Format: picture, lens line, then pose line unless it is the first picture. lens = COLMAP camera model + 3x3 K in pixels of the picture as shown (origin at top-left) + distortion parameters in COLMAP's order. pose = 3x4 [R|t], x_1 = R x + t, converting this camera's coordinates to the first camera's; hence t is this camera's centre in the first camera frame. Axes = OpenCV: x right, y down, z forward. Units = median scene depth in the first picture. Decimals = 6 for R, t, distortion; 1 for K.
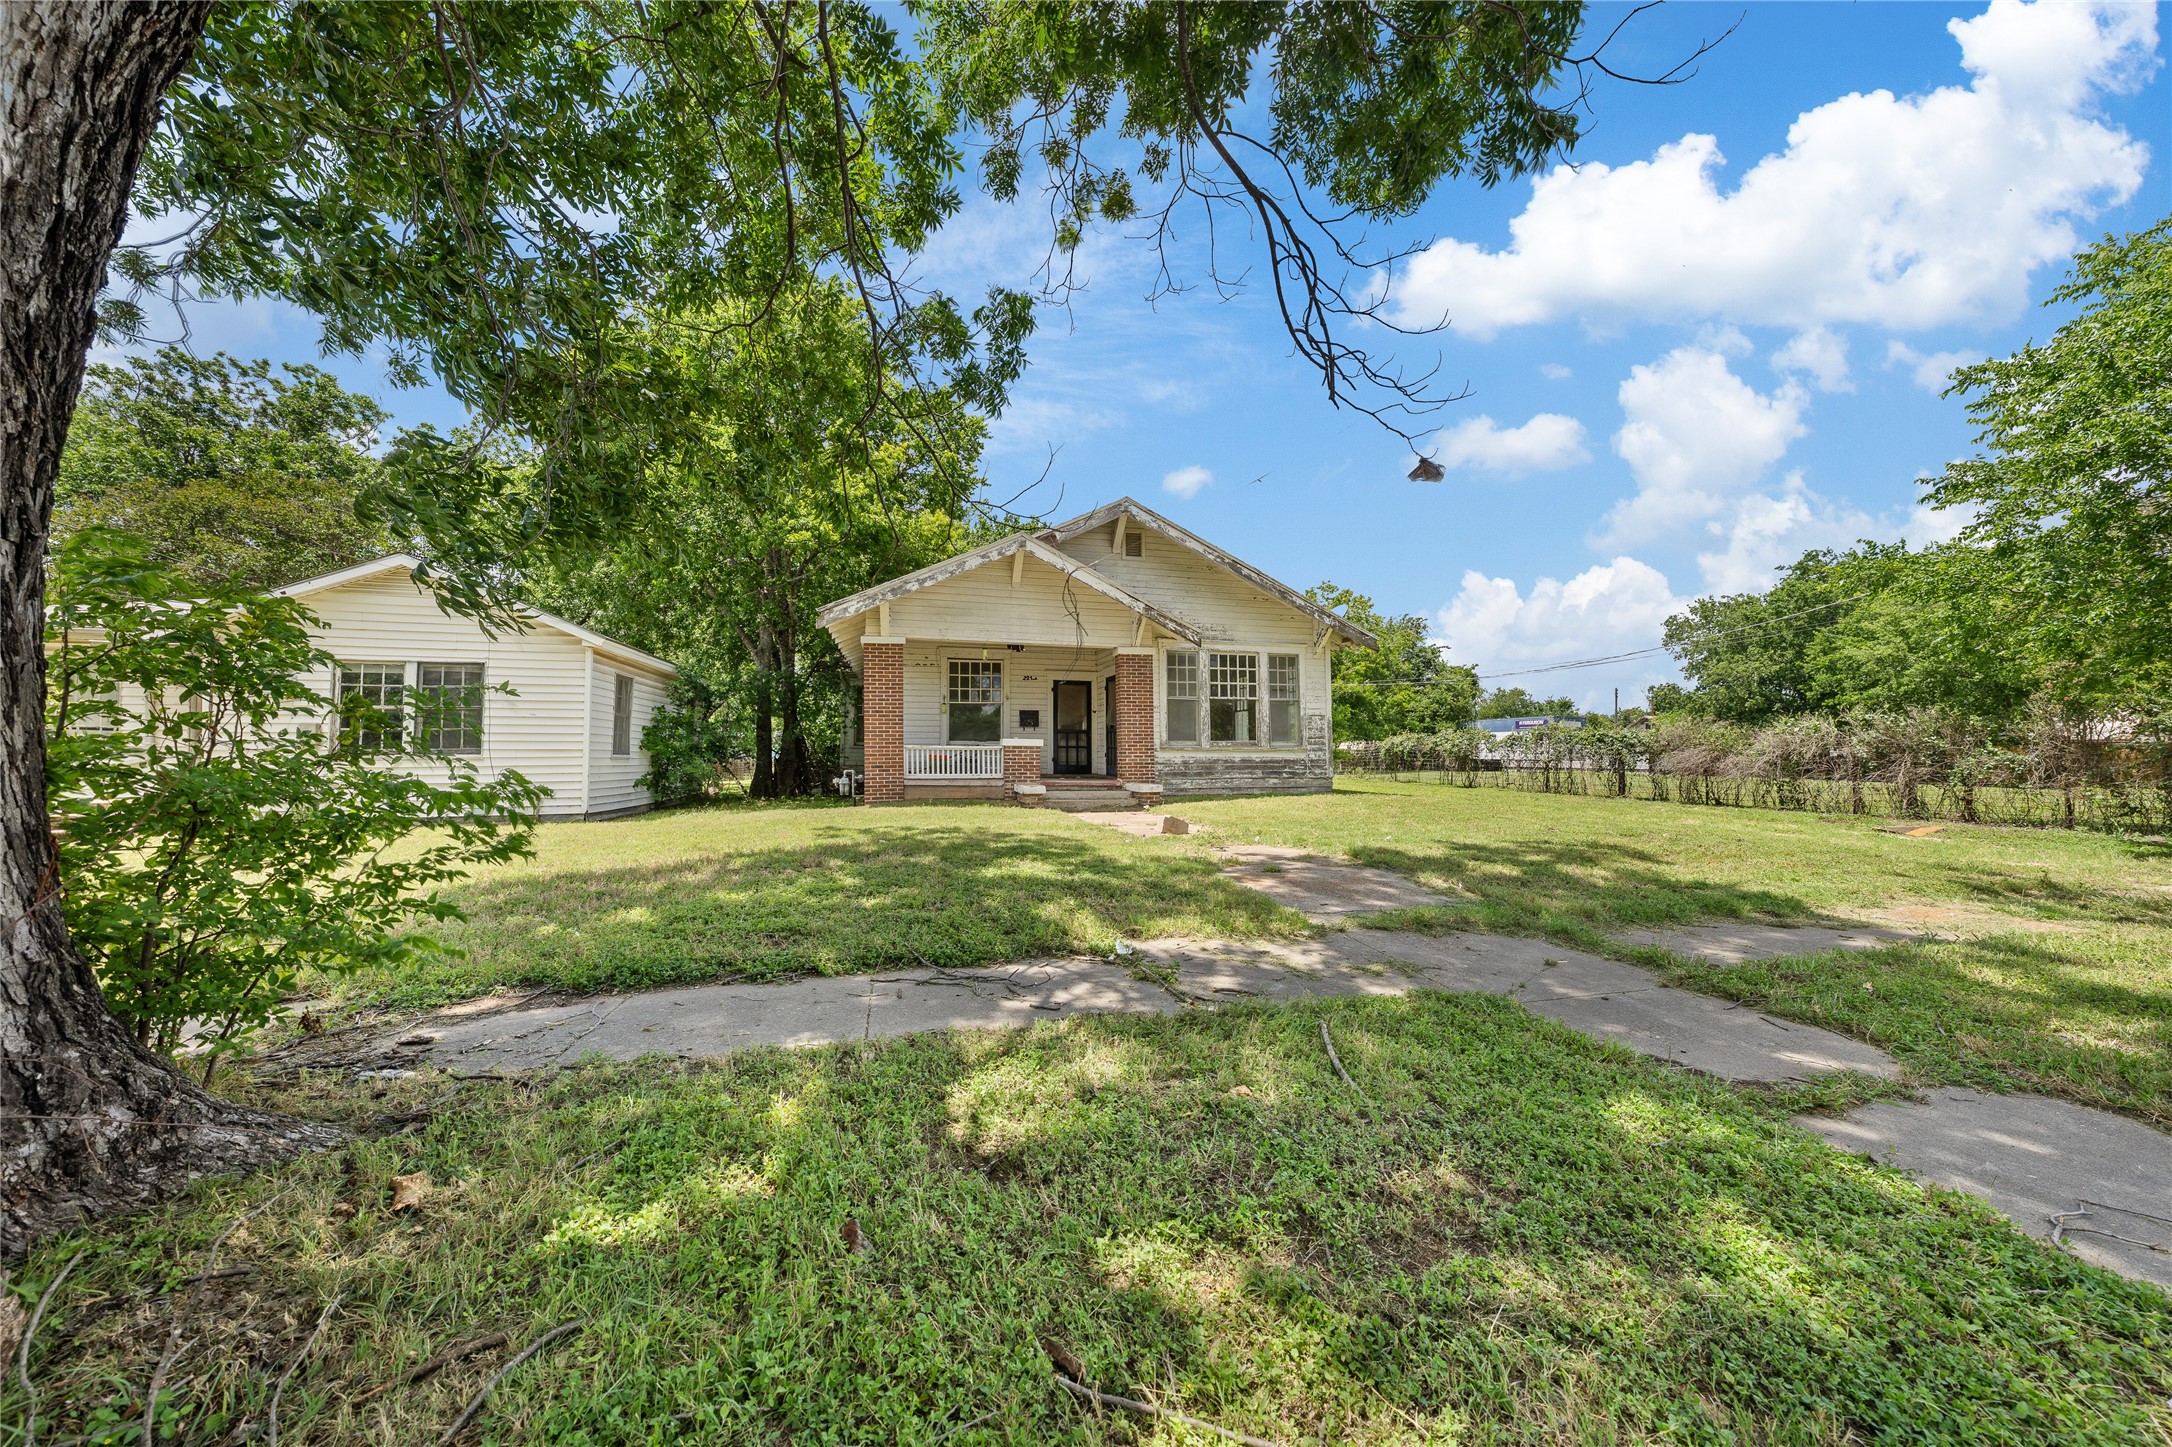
lens RADIAL K [[739.0, 0, 1085.1], [0, 739.0, 755.3], [0, 0, 1]] dist [-0.003368, 0.000180]
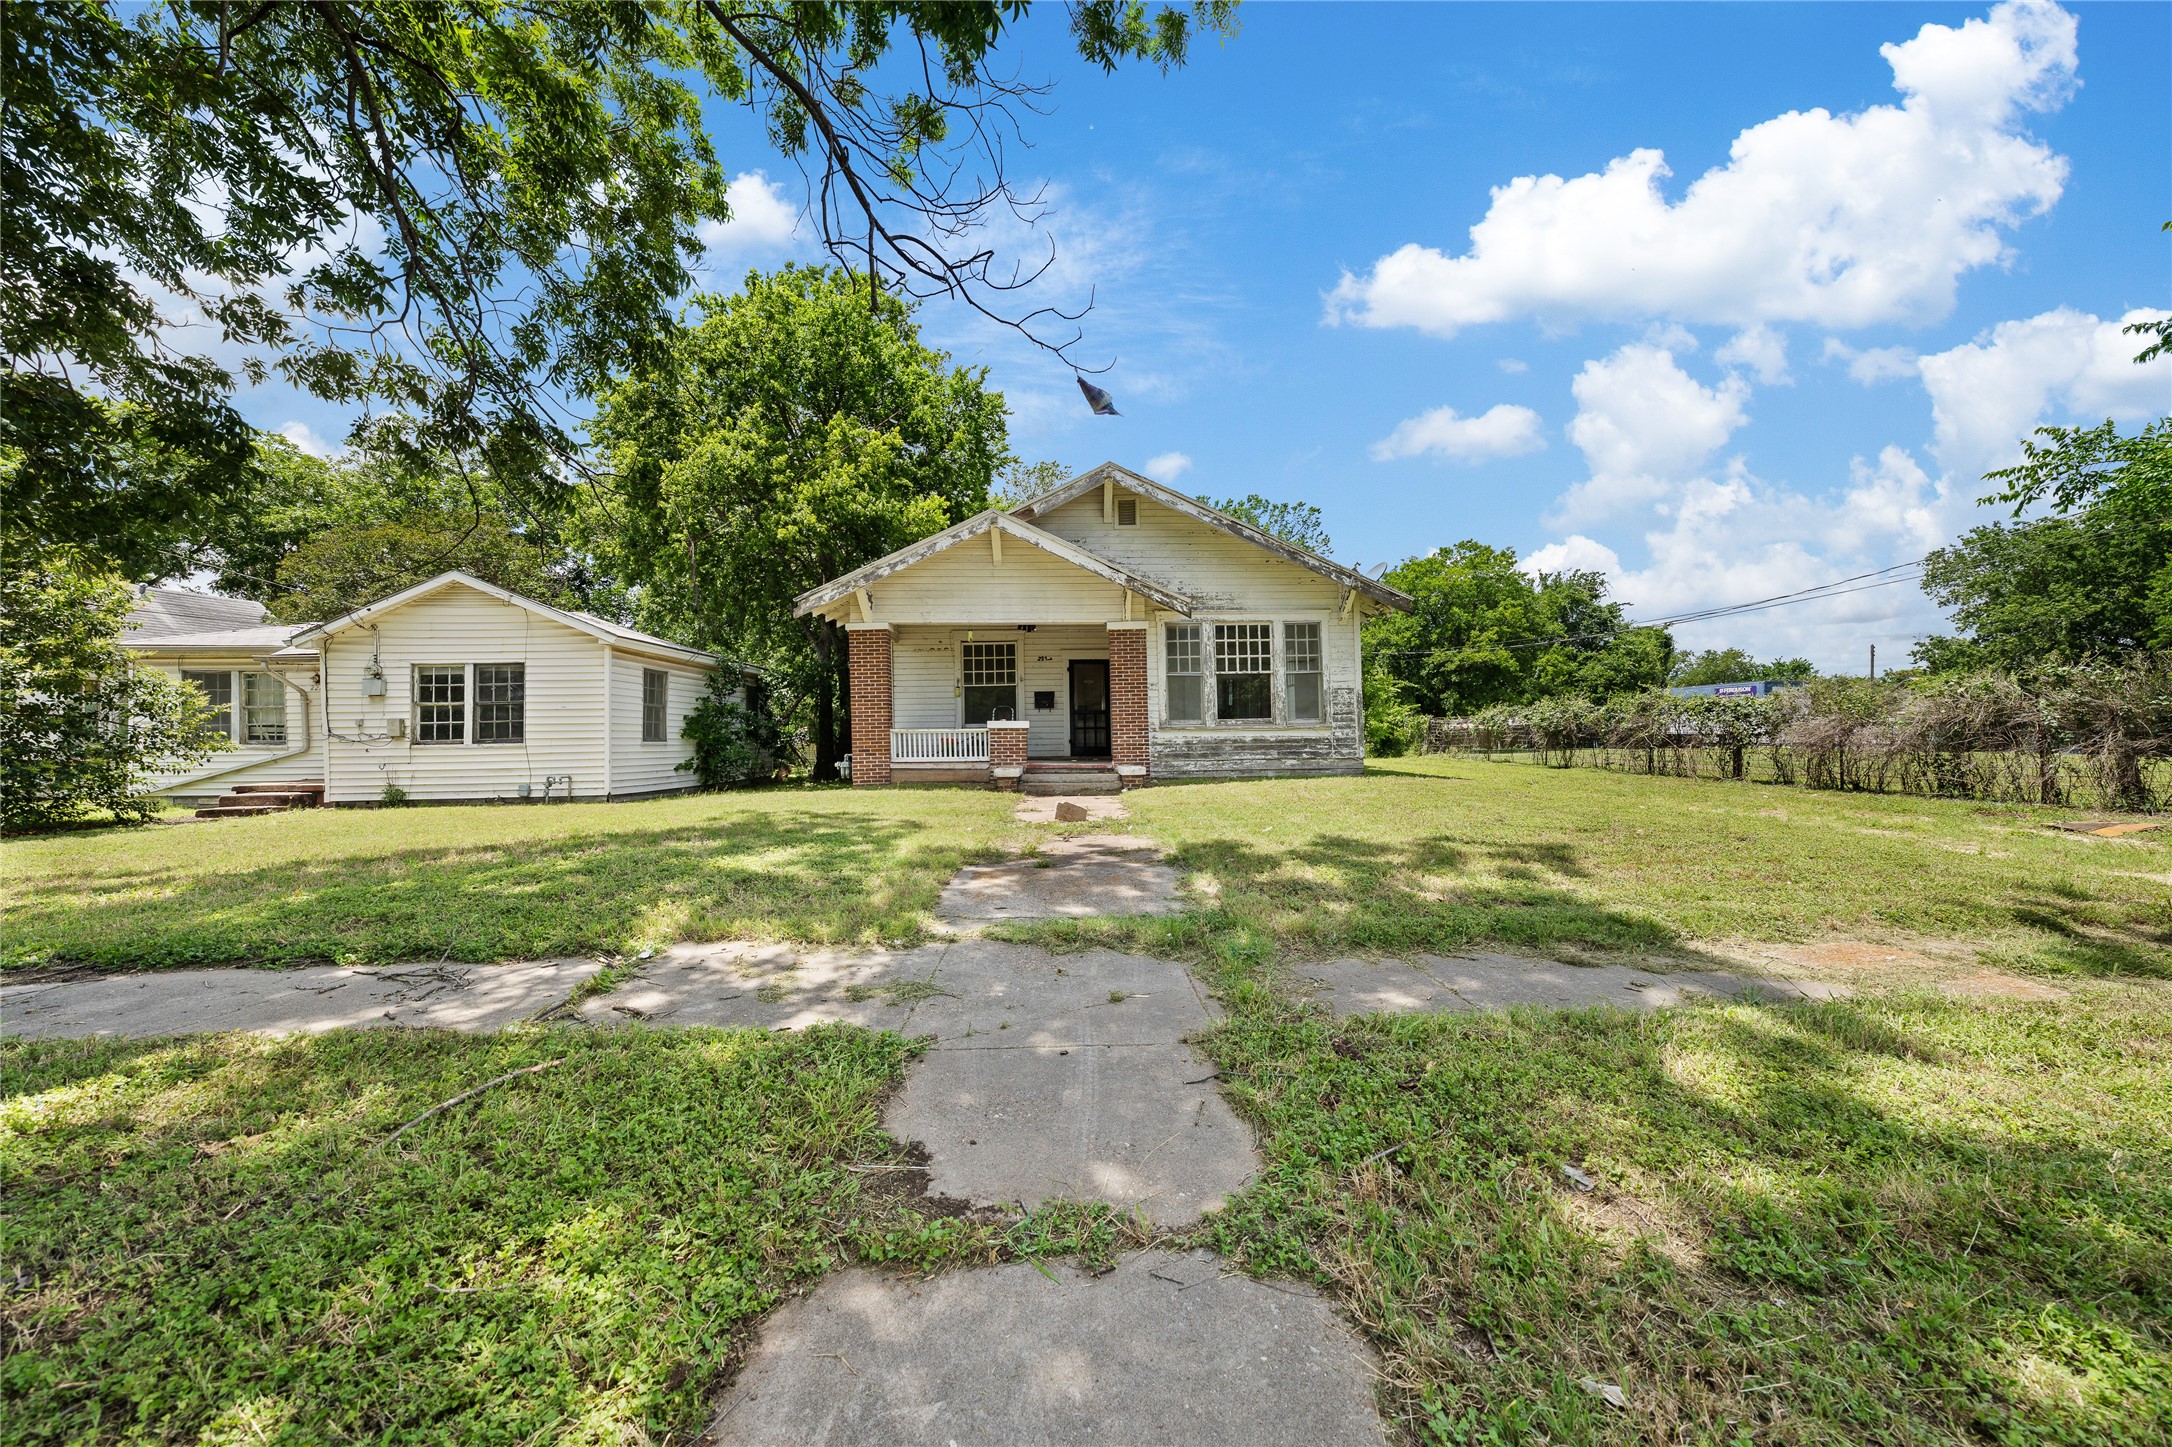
lens RADIAL K [[739.0, 0, 1092.7], [0, 739.0, 740.6], [0, 0, 1]] dist [-0.003368, 0.000180]
pose [[0.975414, -0.012047, -0.220052, 0.222652], [0.013229, 0.999905, 0.003899, 0.001387], [0.219984, -0.006714, 0.975480, 0.066045]]
